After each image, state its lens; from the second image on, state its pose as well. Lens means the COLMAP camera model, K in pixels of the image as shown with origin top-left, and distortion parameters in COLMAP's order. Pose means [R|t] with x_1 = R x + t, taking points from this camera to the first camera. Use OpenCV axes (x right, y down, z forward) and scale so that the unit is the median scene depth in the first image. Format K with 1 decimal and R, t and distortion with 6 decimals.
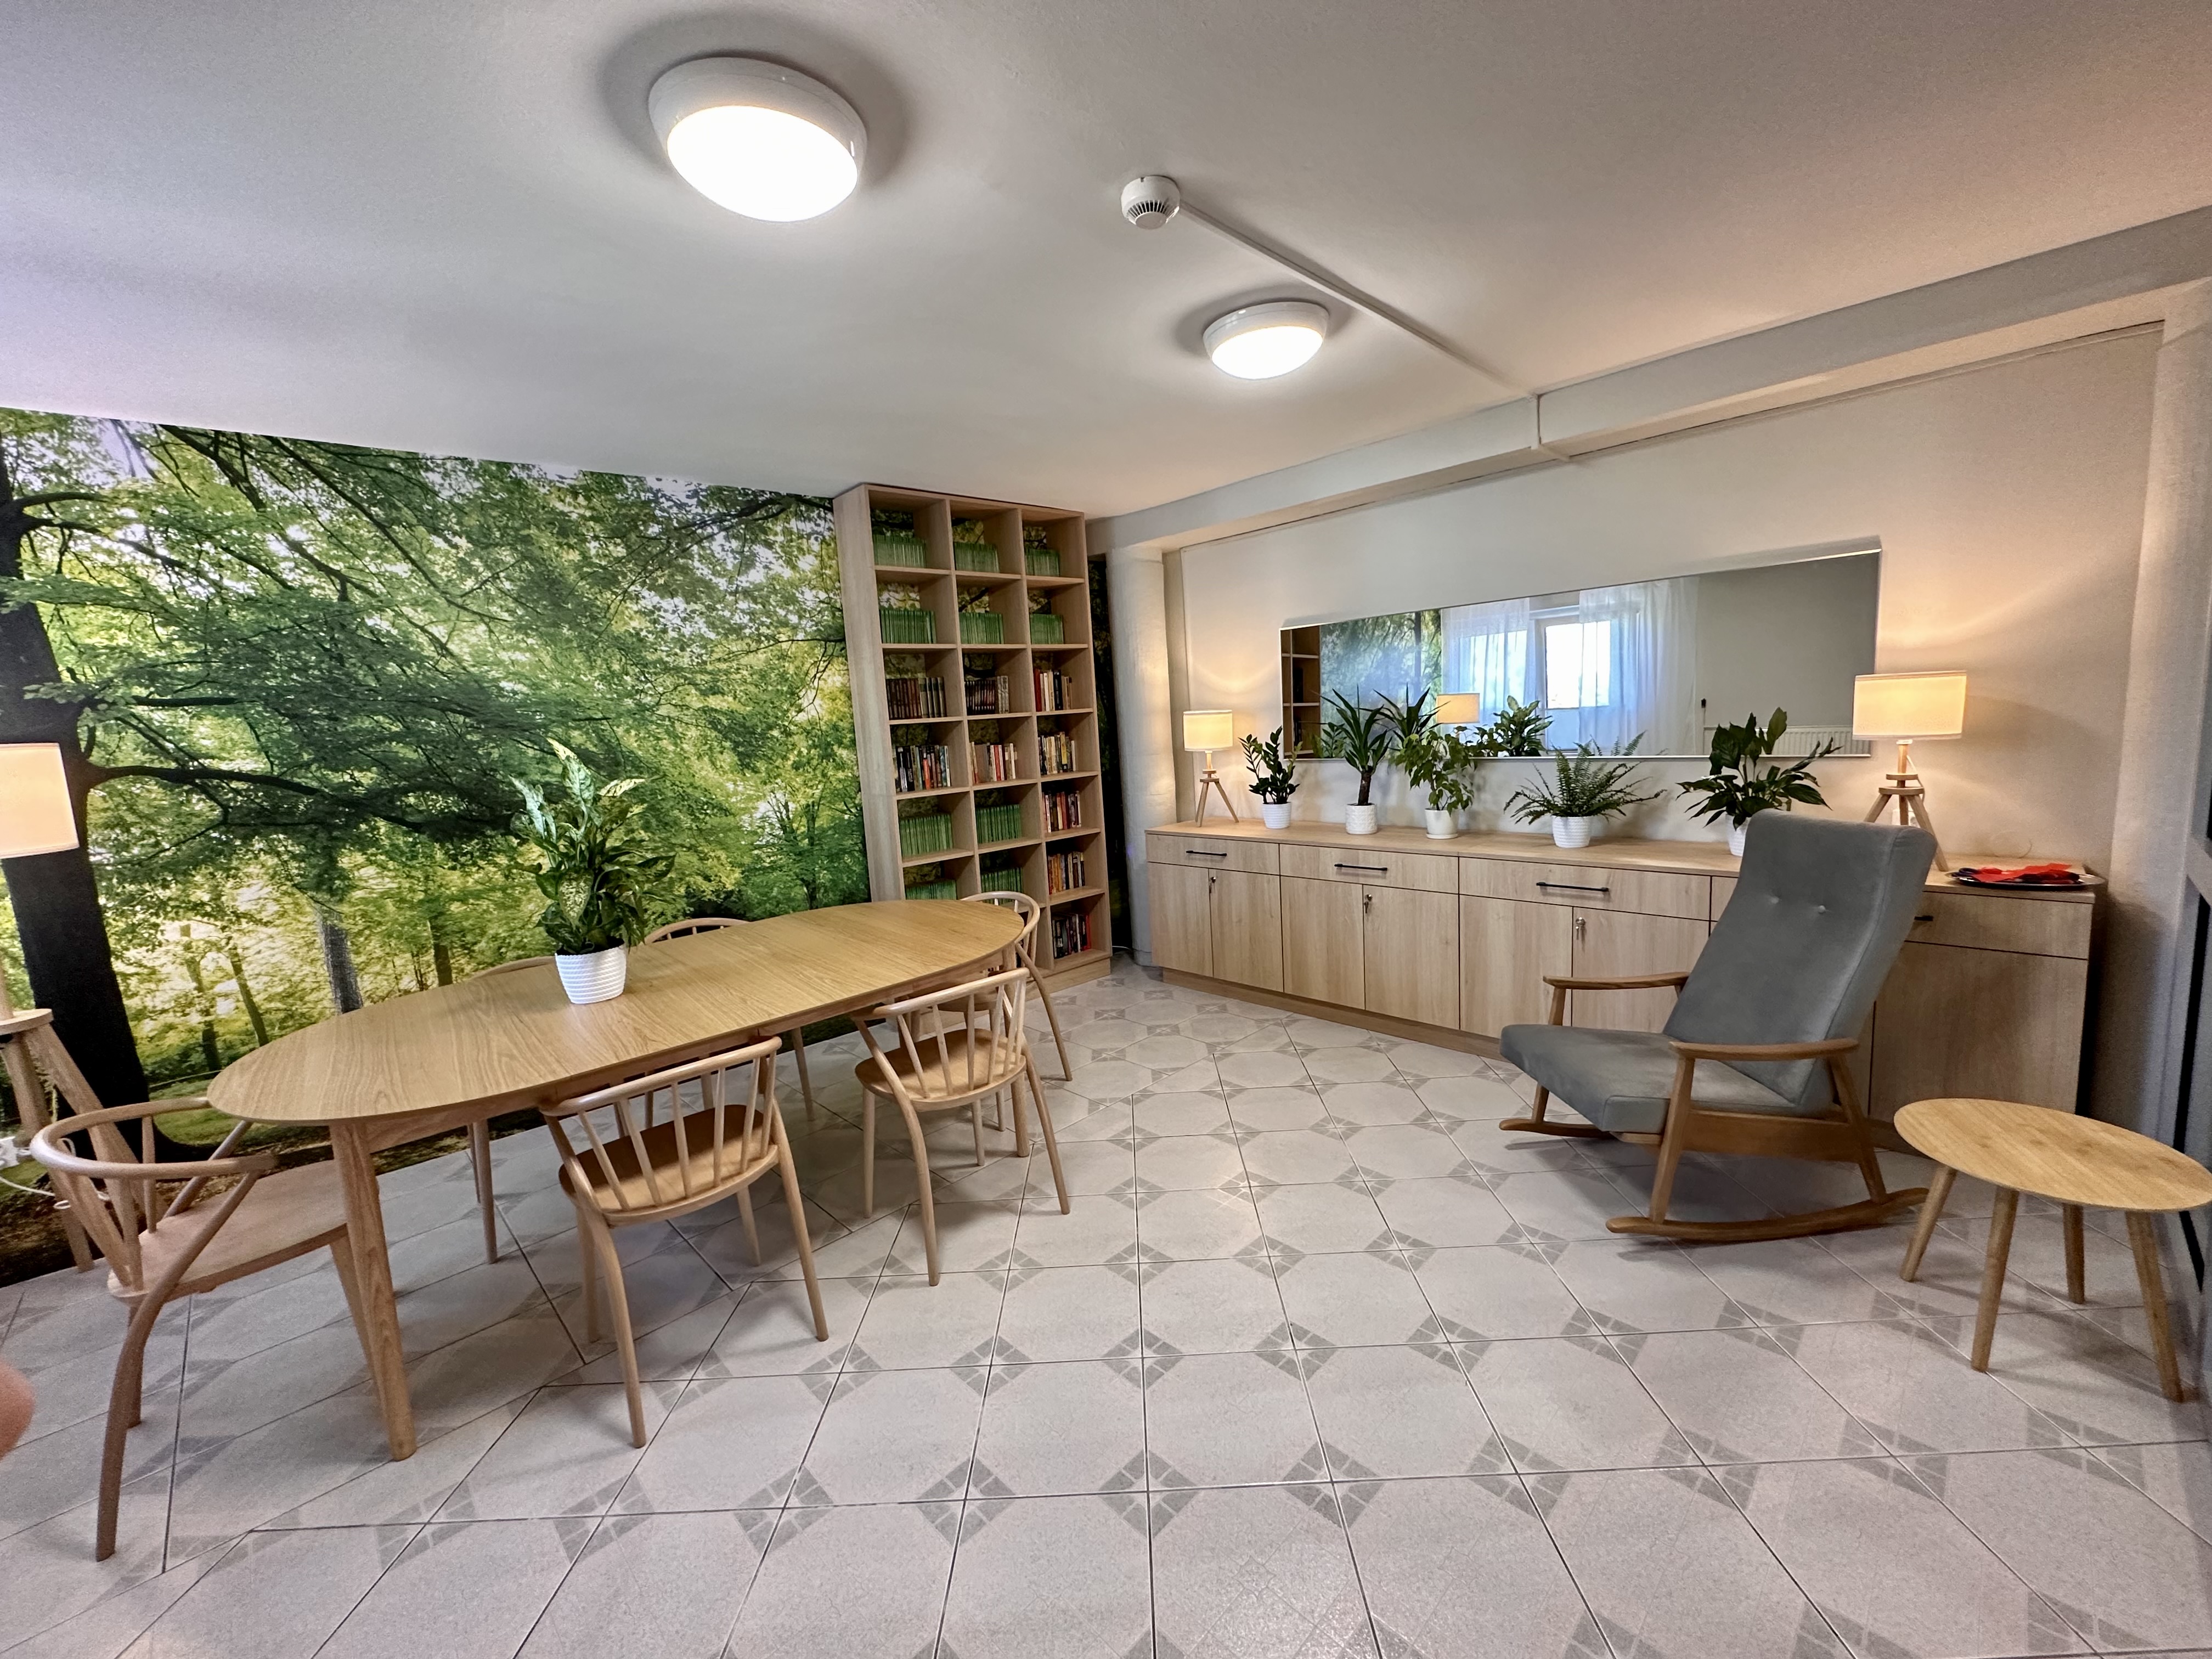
lens RADIAL K [[887.1, 0, 1109.7], [0, 887.1, 828.3], [0, 0, 1]] dist [-0.003393, 0.000834]
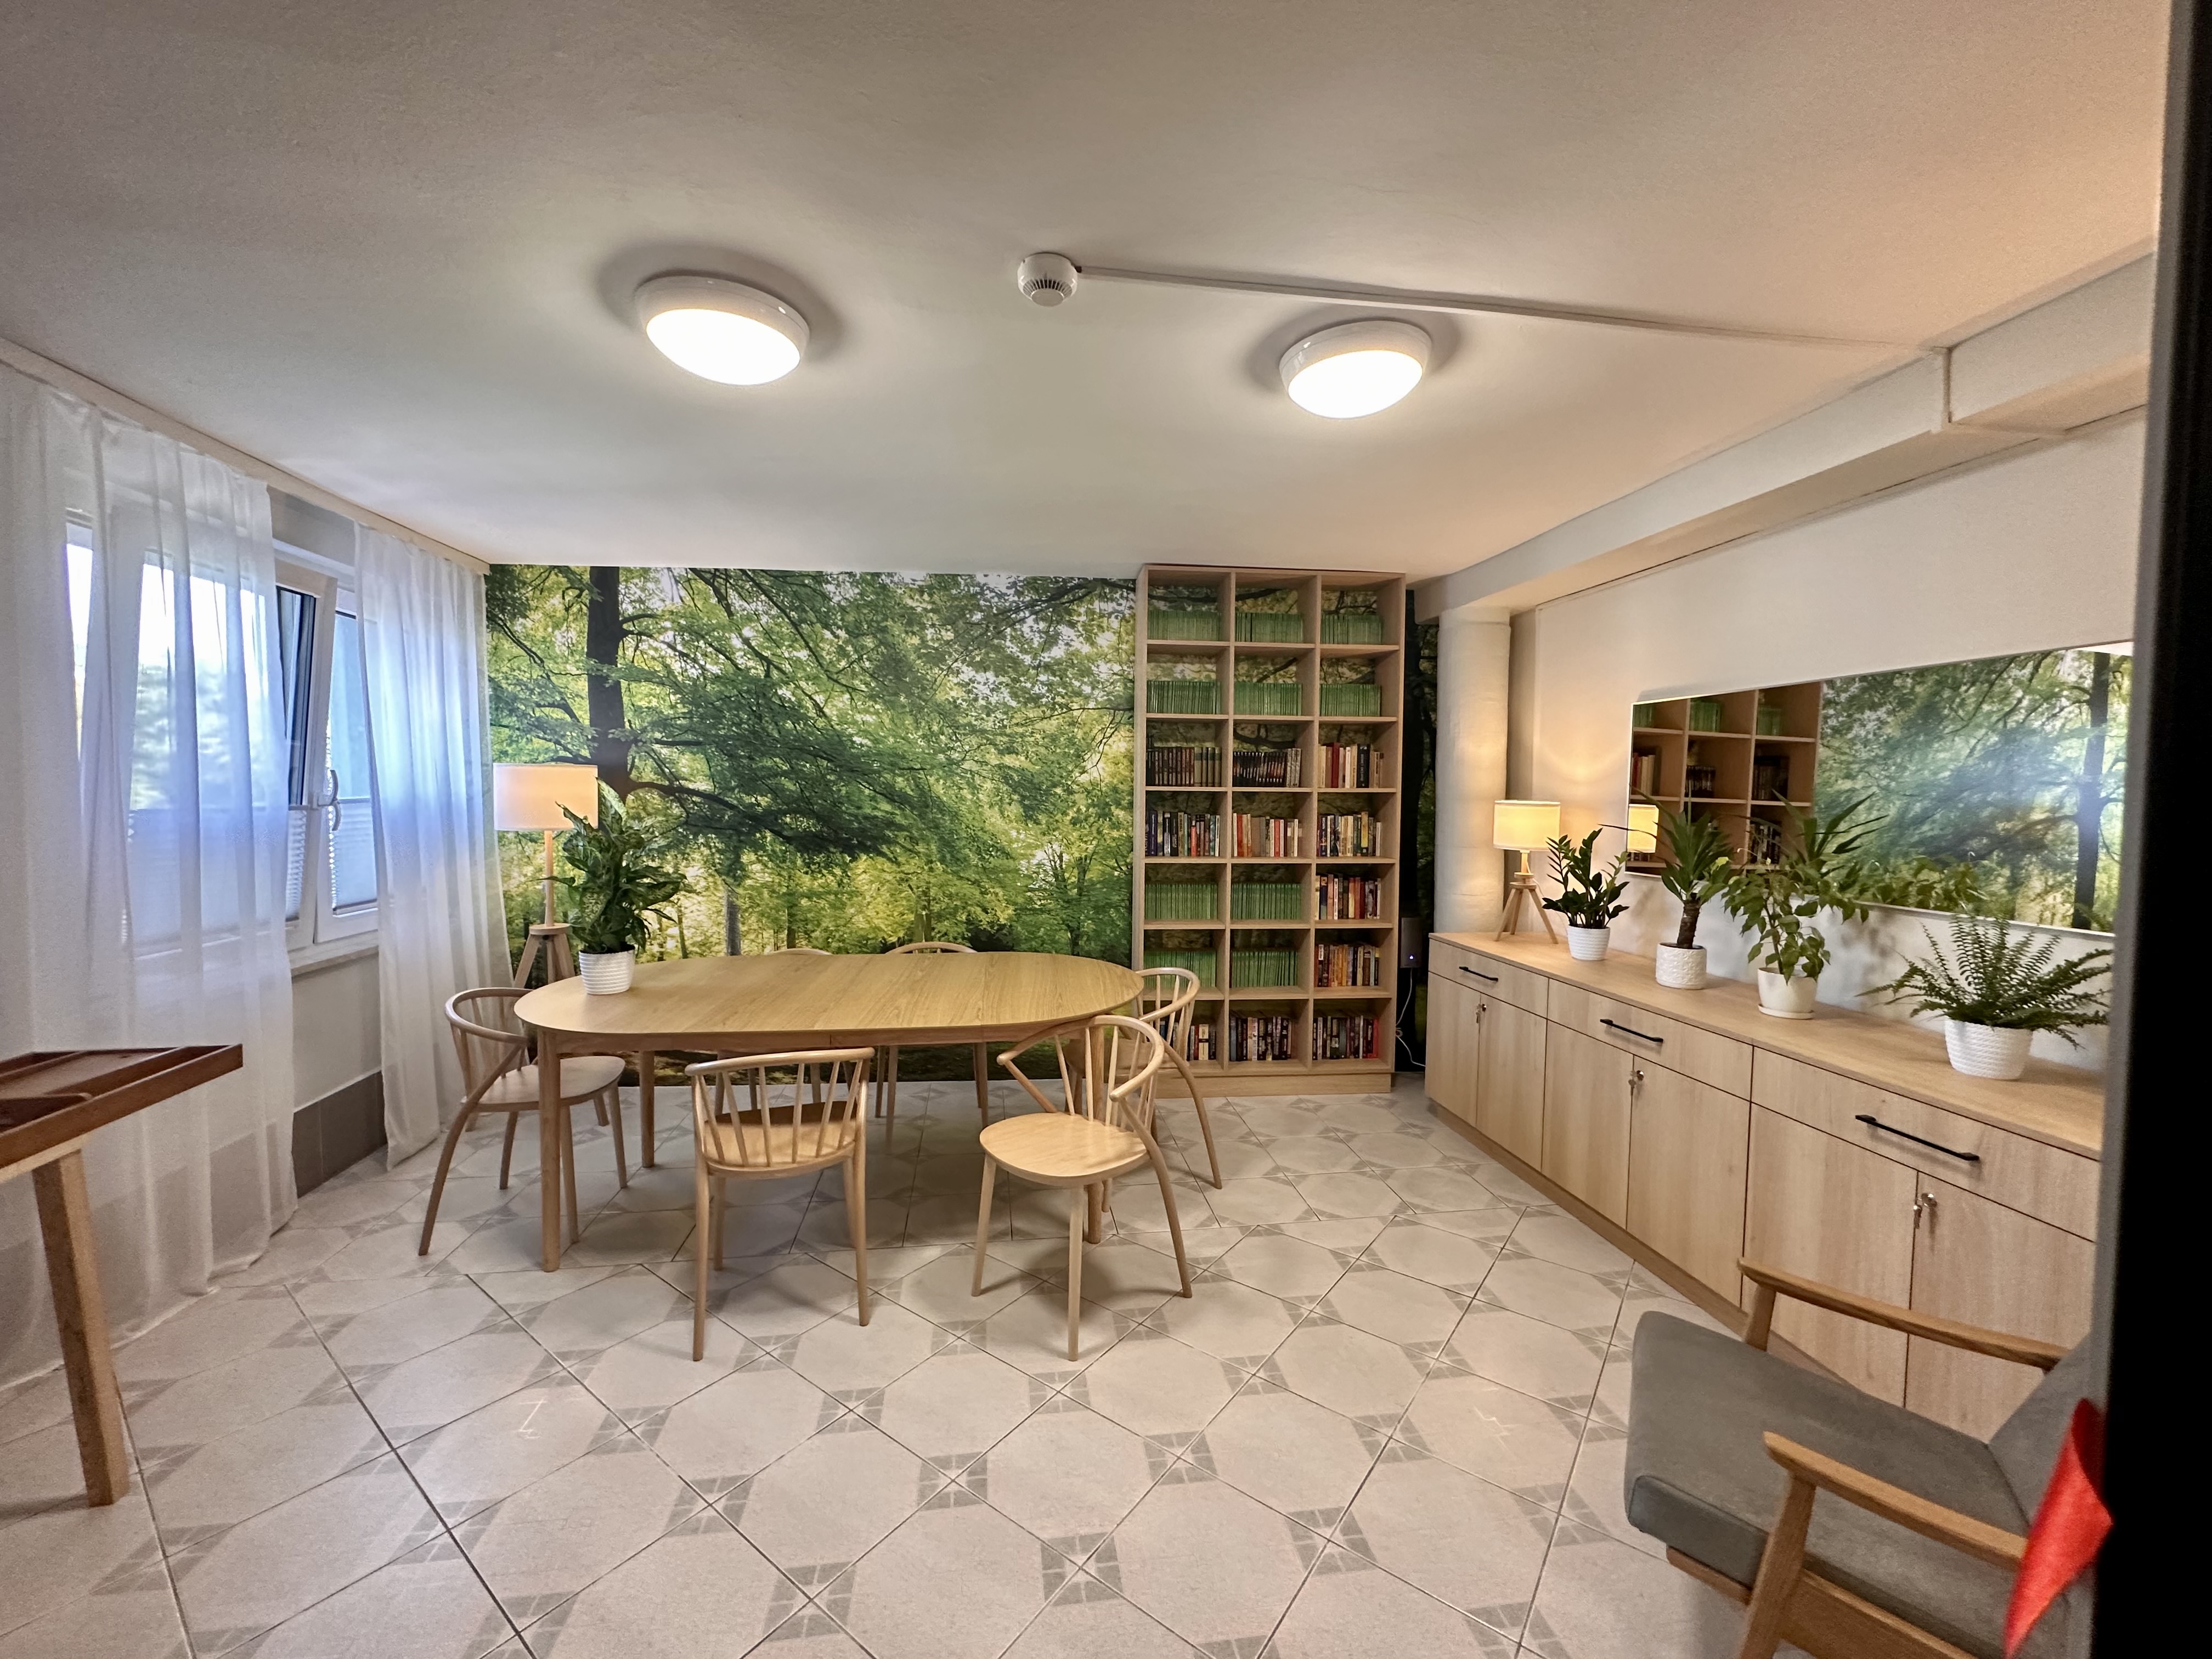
lens RADIAL K [[887.1, 0, 1105.6], [0, 887.1, 828.7], [0, 0, 1]] dist [-0.003393, 0.000834]
pose [[0.801452, 0.096317, -0.590252, 0.381966], [-0.136128, 0.990419, -0.023221, -0.048265], [0.582361, 0.098961, 0.806885, 0.160822]]
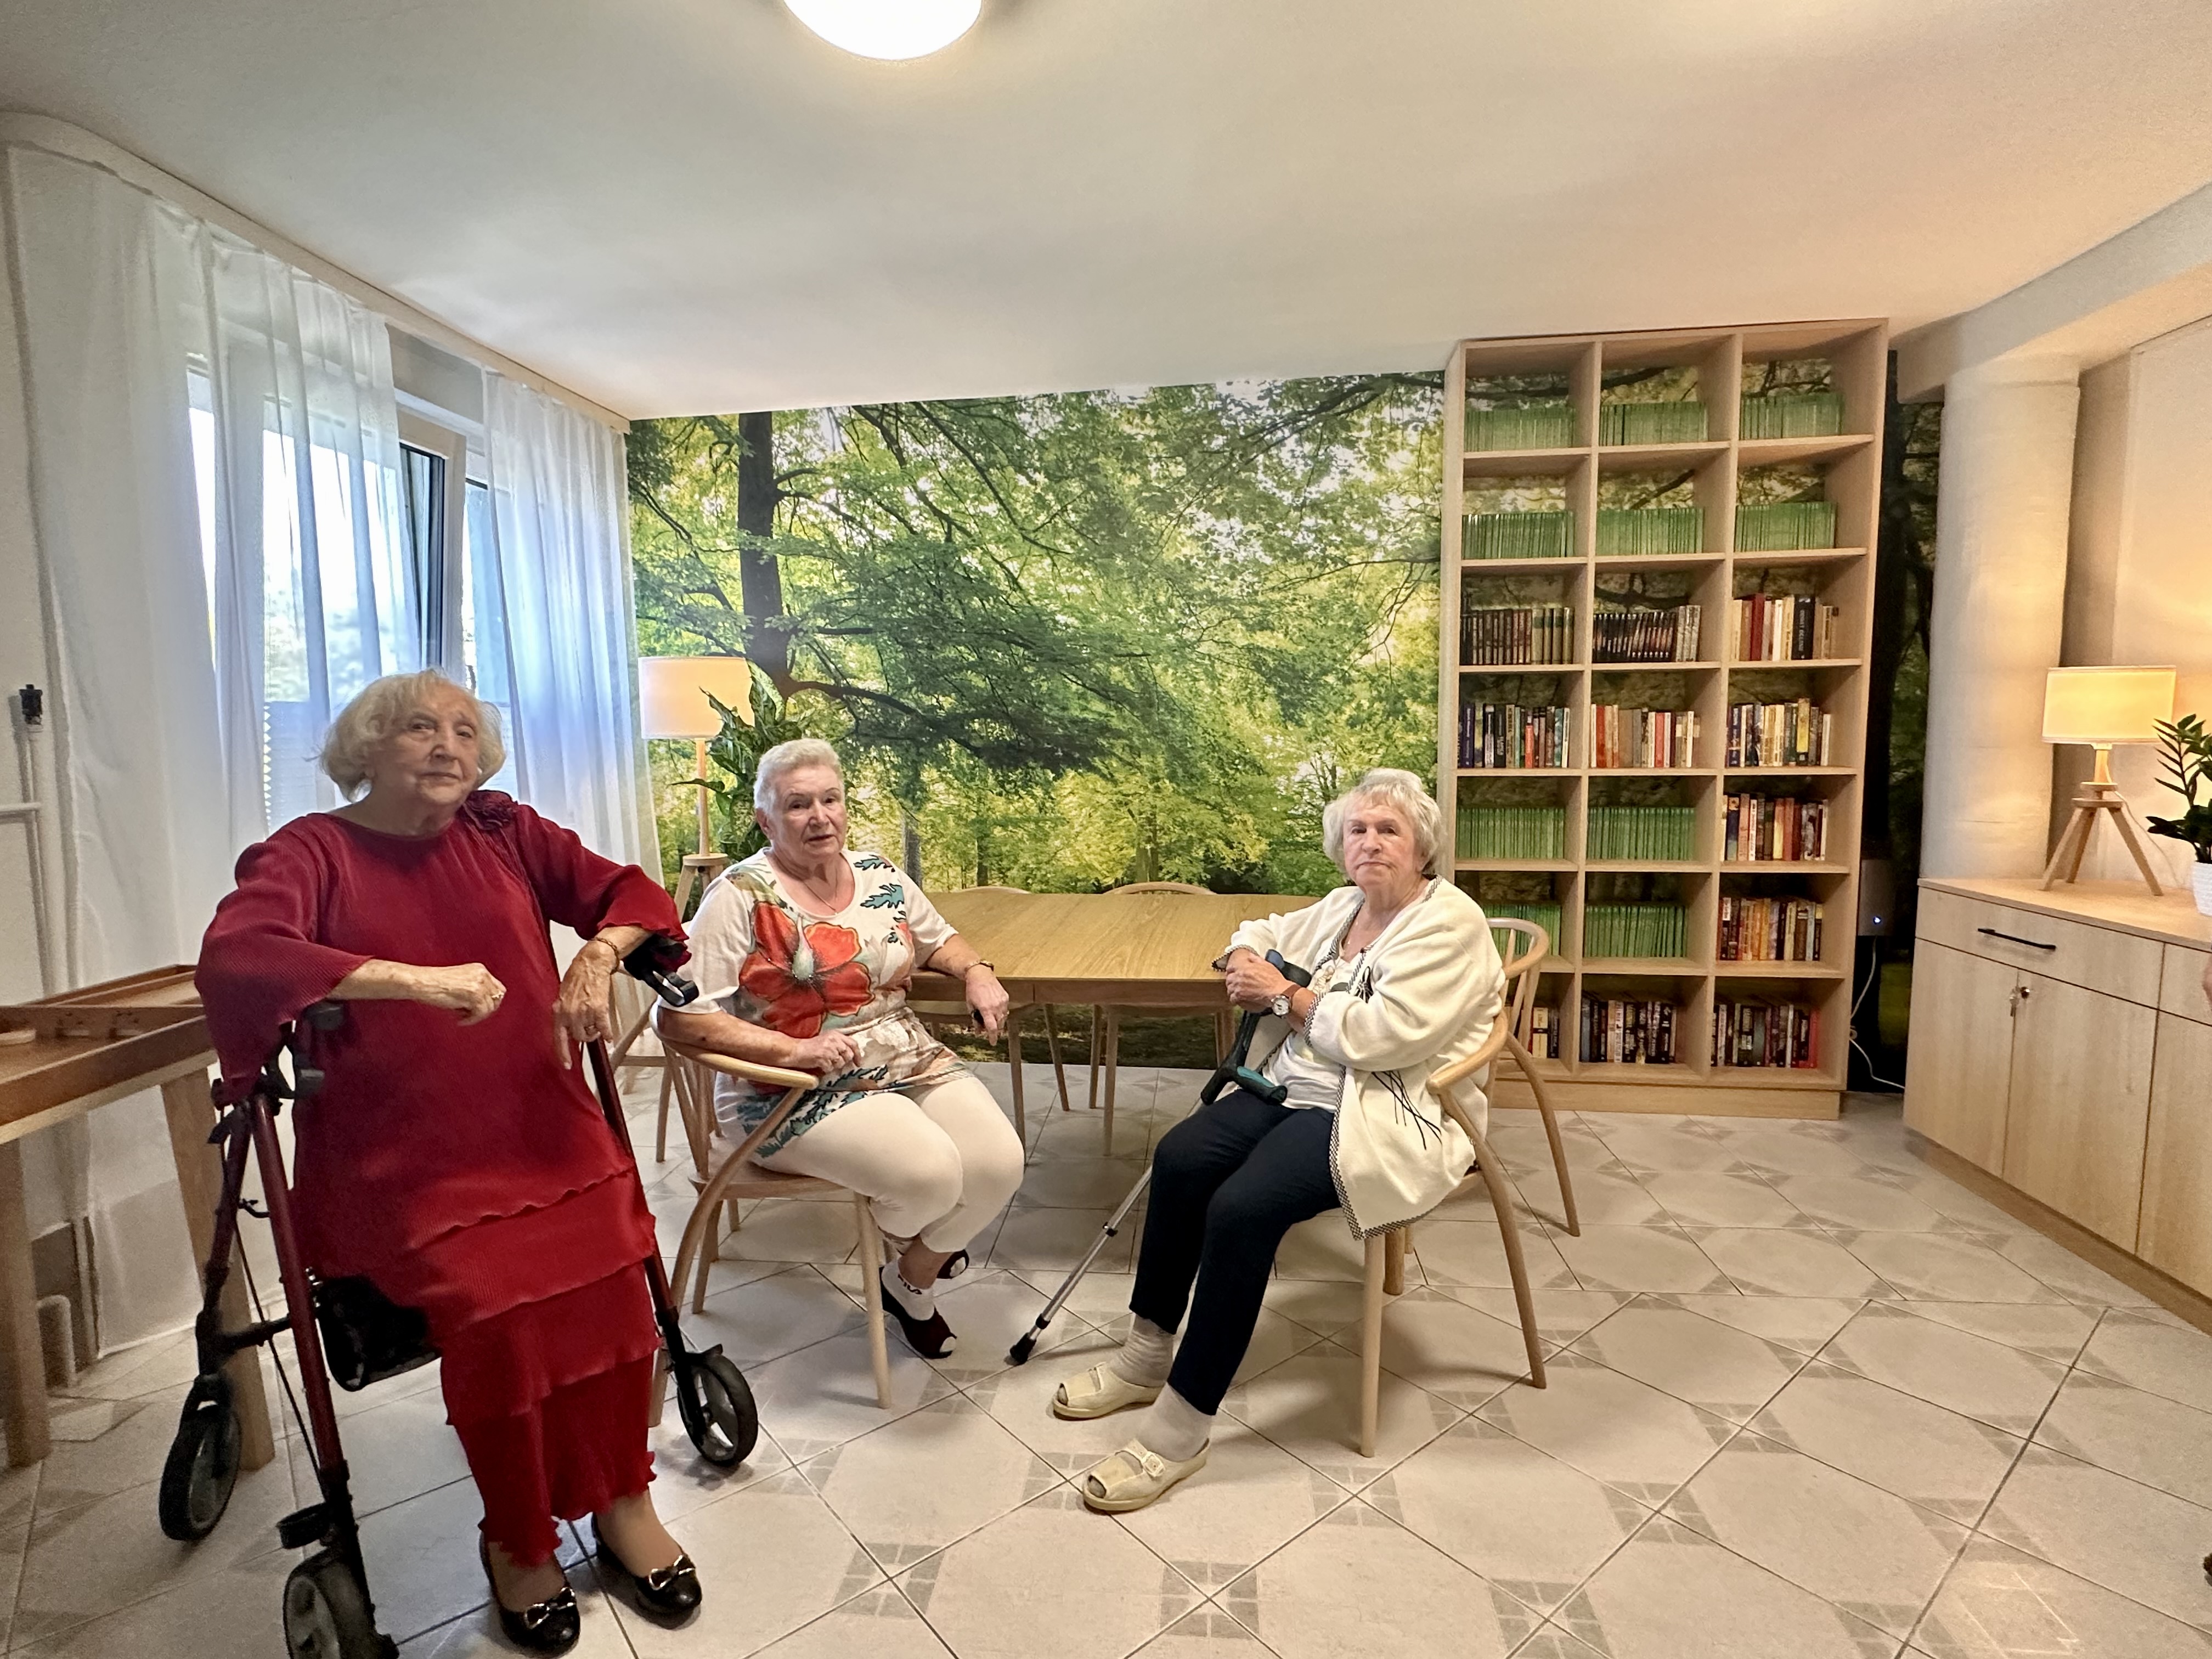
lens RADIAL K [[1123.8, 0, 1097.6], [0, 1123.8, 835.3], [0, 0, 1]] dist [-0.002589, 0.000187]
pose [[0.641071, 0.130800, -0.756254, 0.317912], [-0.129249, 0.989696, 0.061613, -0.003121], [0.756520, 0.058247, 0.651371, 0.211772]]
